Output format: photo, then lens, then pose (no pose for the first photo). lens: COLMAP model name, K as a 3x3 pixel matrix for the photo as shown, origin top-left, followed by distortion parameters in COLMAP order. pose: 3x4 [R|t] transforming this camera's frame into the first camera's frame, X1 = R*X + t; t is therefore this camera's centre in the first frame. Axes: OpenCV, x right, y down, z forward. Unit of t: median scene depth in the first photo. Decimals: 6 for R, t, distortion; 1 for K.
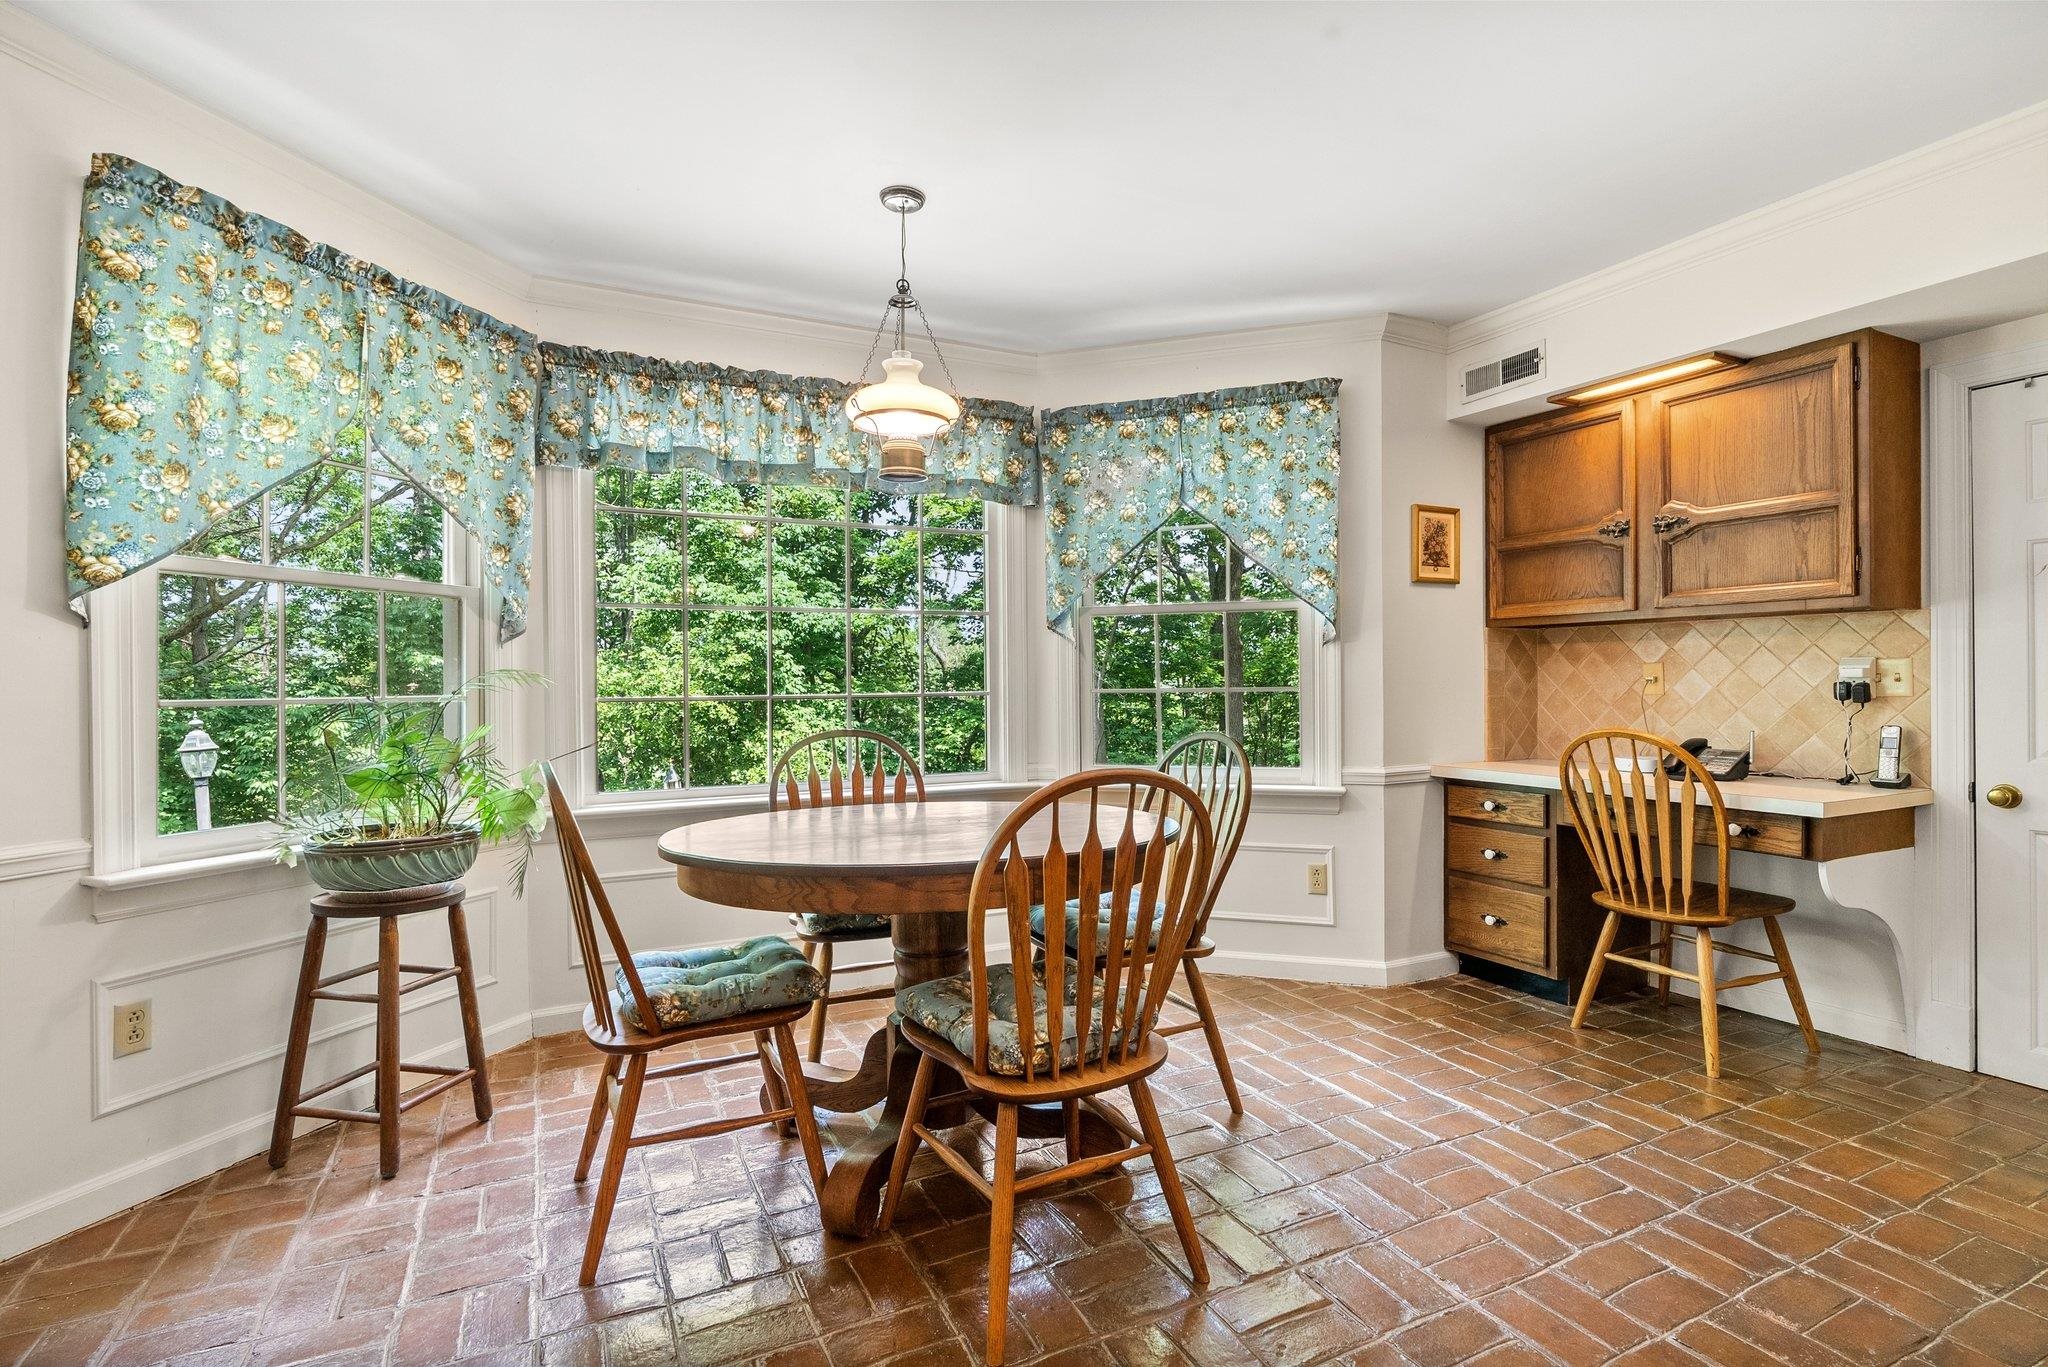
lens RADIAL K [[987.0, 0, 1036.3], [0, 987.0, 681.3], [0, 0, 1]] dist [0.000360, 0.001008]
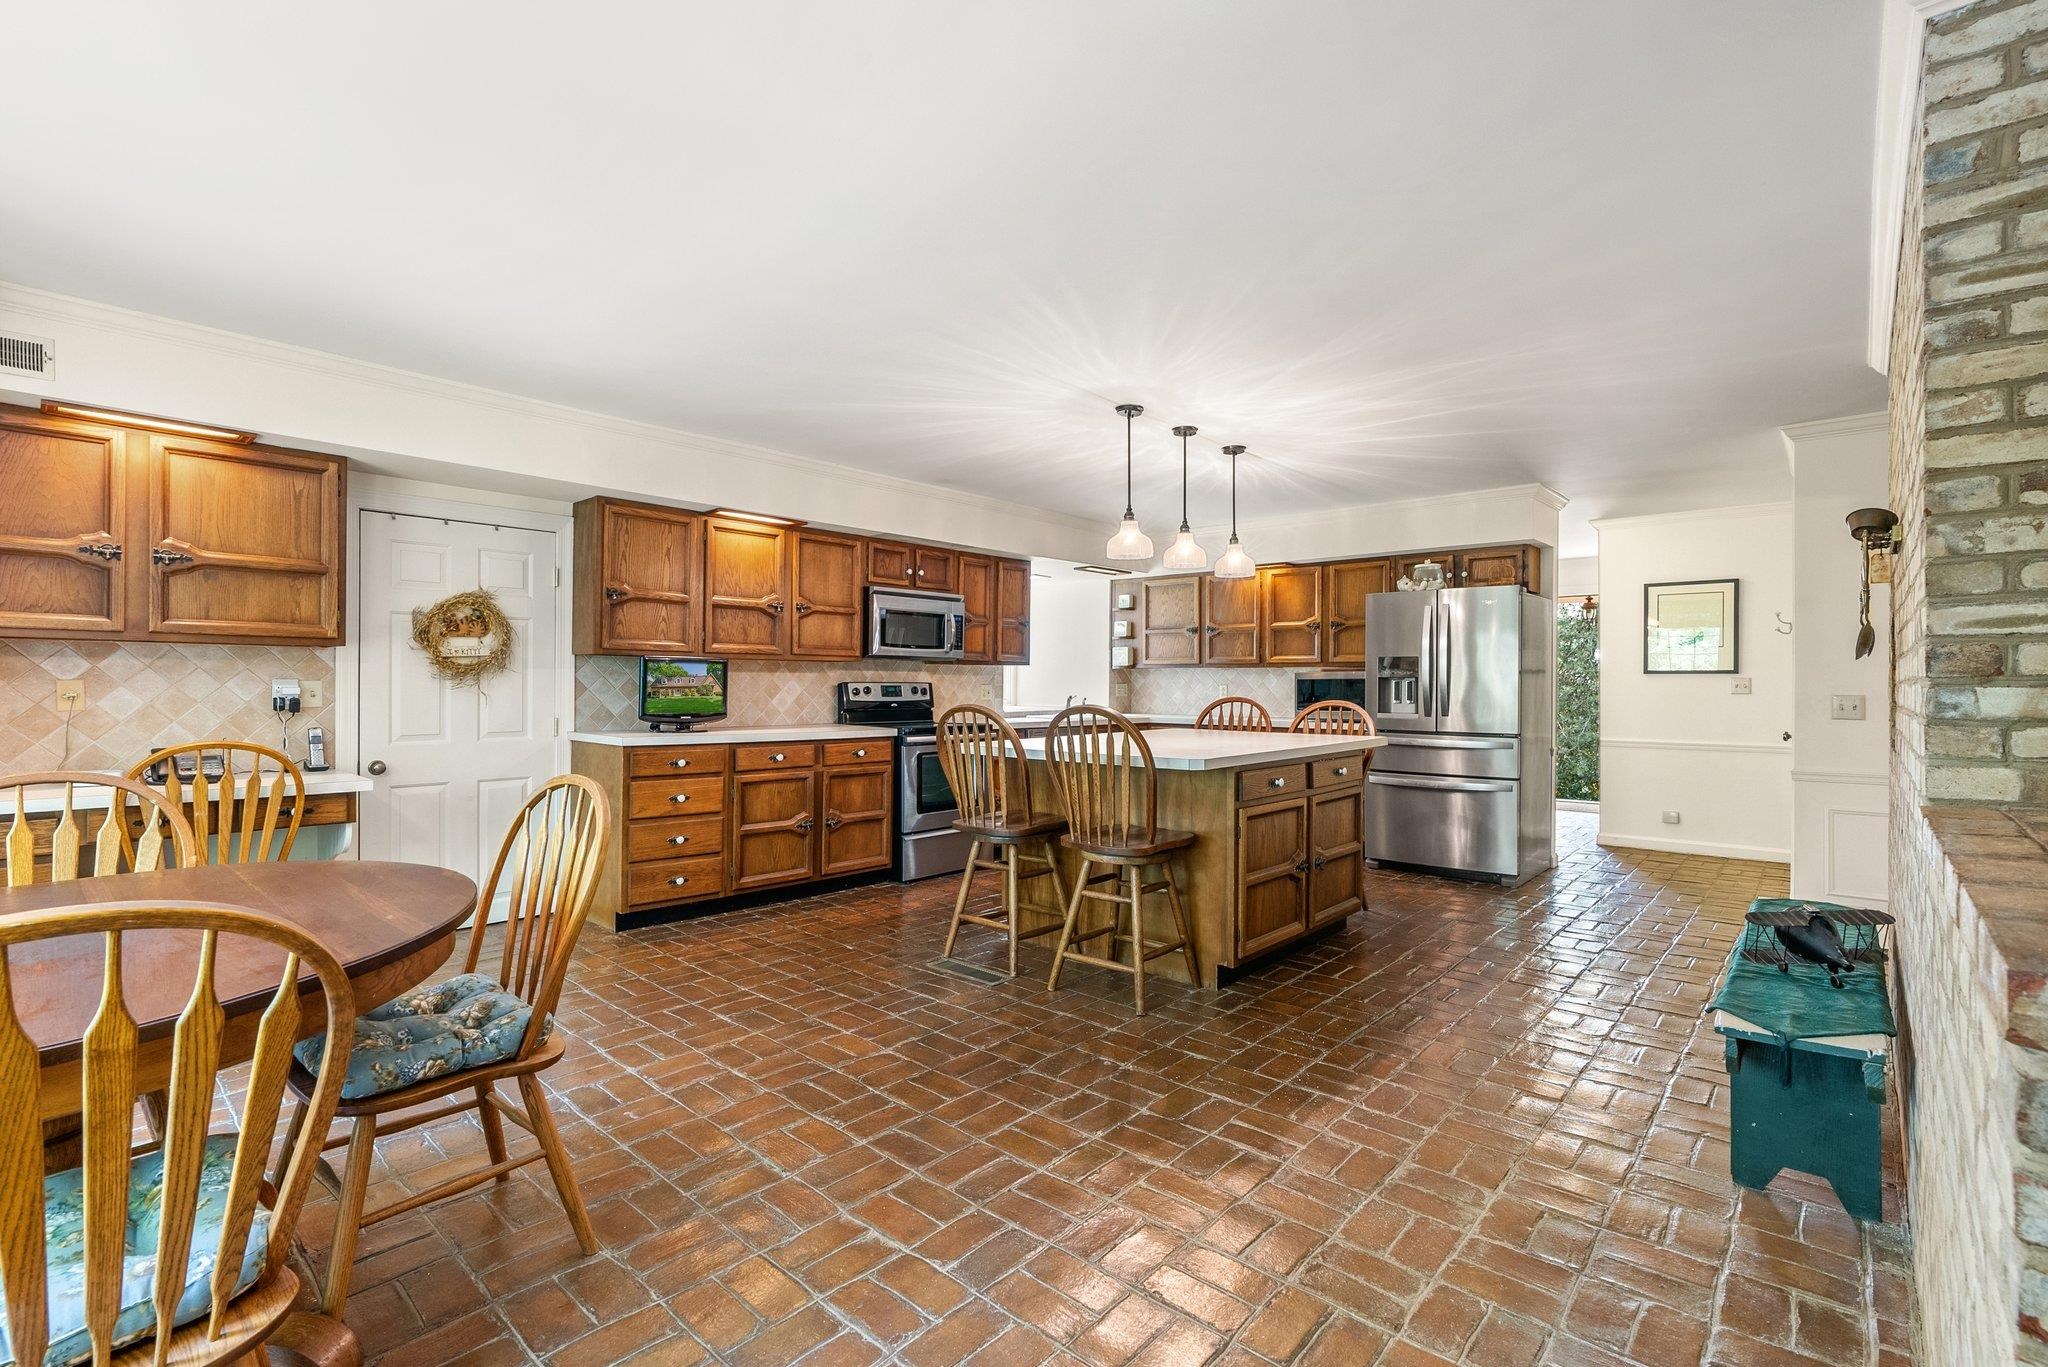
lens RADIAL K [[940.8, 0, 1023.9], [0, 940.8, 676.2], [0, 0, 1]] dist [-0.012699, 0.005088]
pose [[-0.359331, 0.007544, 0.933180, -0.675494], [-0.004594, 0.999941, -0.009852, -0.018539], [-0.933199, -0.007827, -0.359275, 0.460084]]
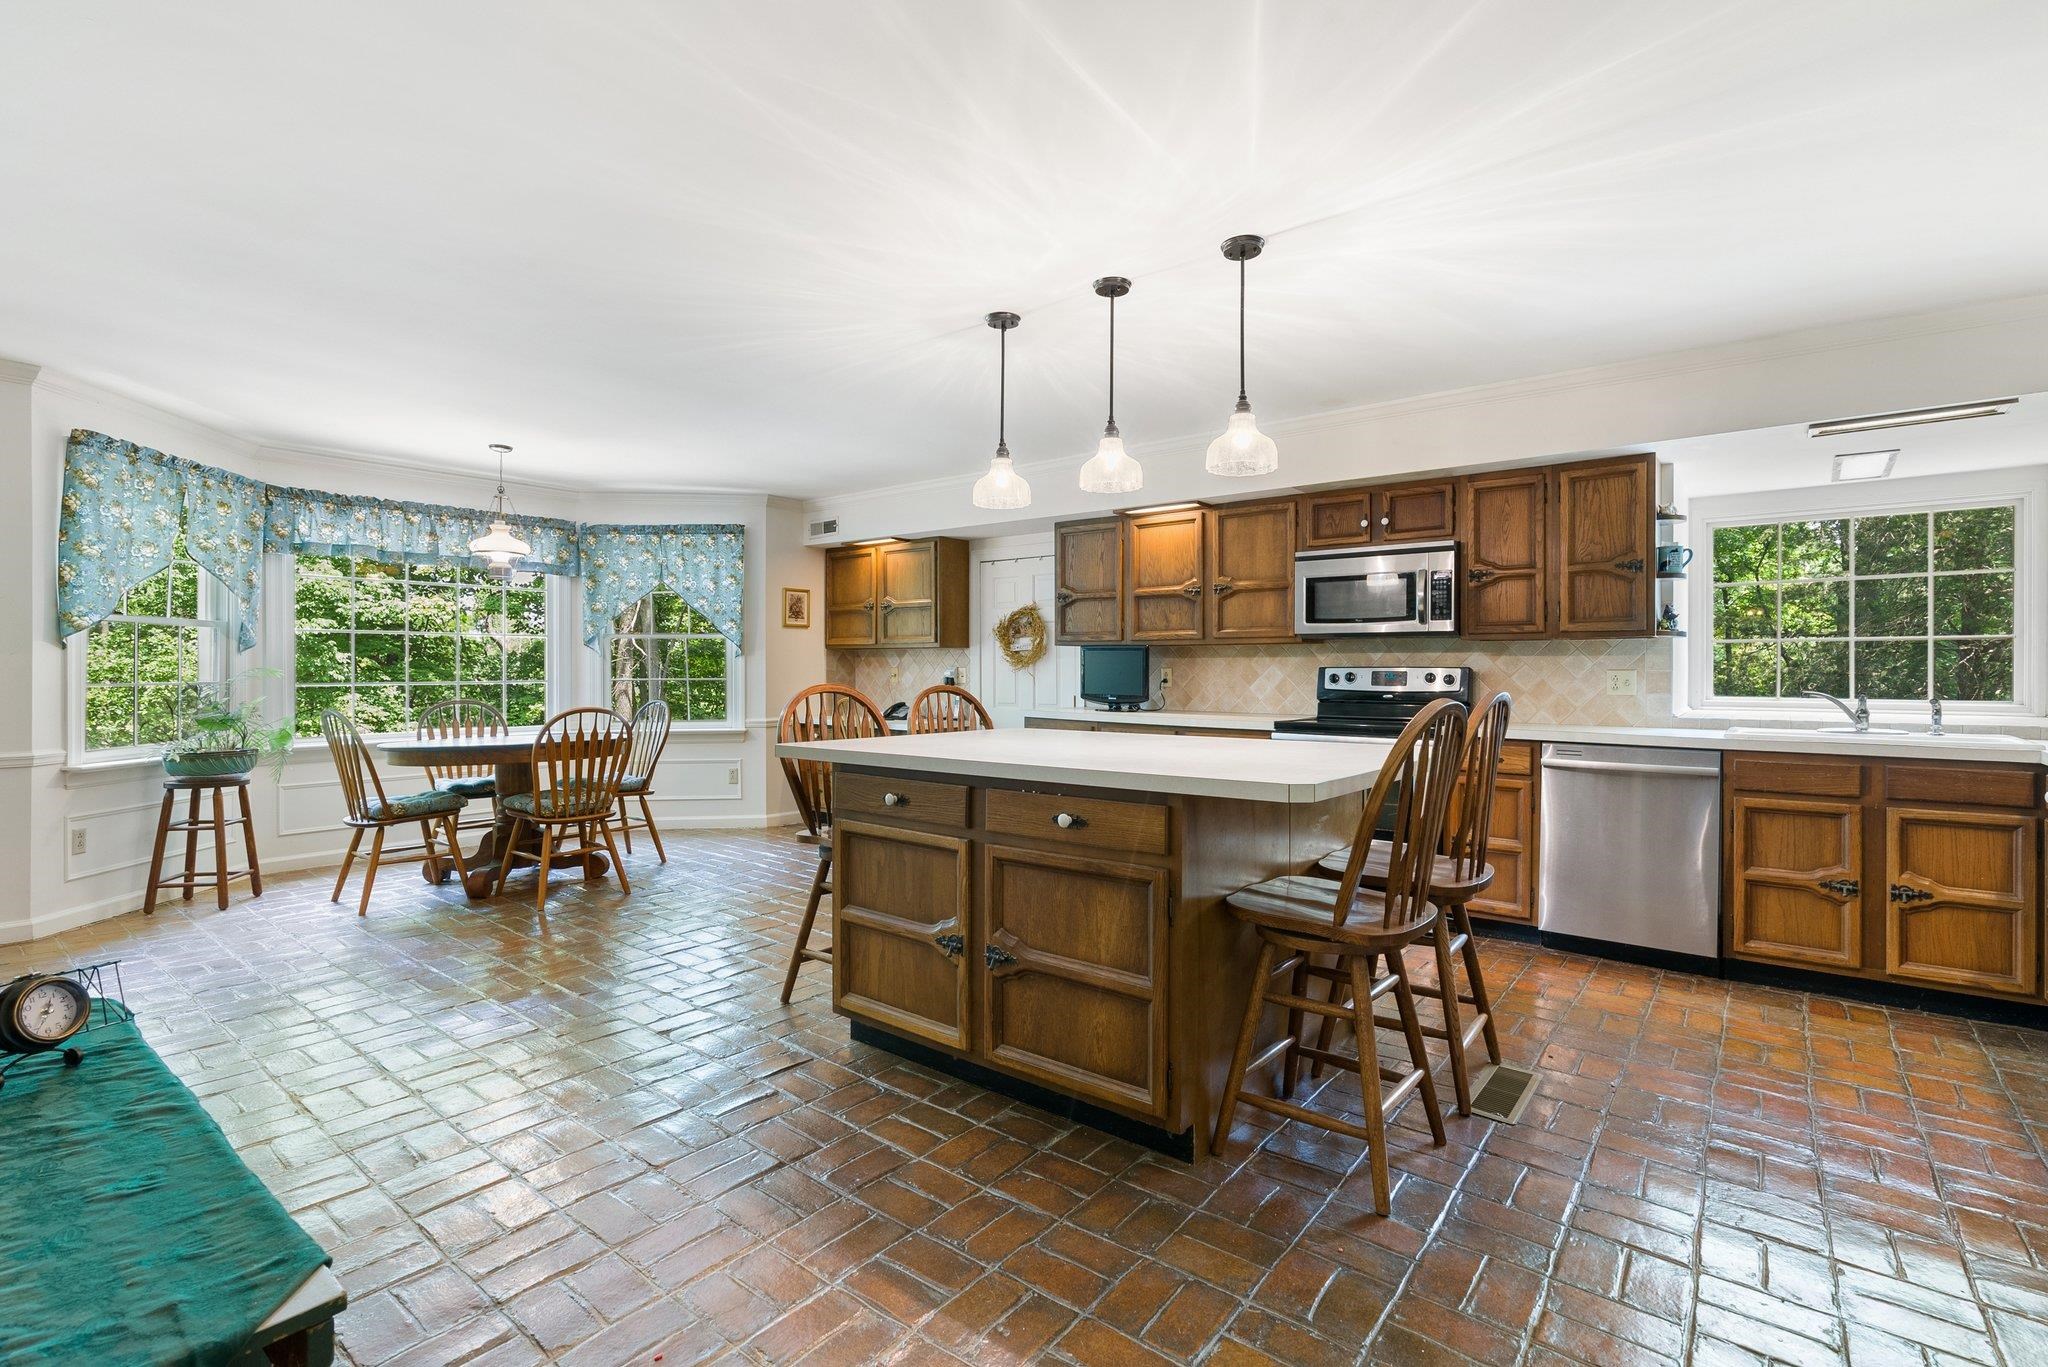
lens RADIAL K [[940.8, 0, 1038.2], [0, 940.8, 668.9], [0, 0, 1]] dist [-0.012699, 0.005088]
pose [[0.911227, 0.007456, 0.411837, 0.073596], [-0.006737, 0.999972, -0.003197, -0.012388], [-0.411849, 0.000139, 0.911252, -1.057452]]
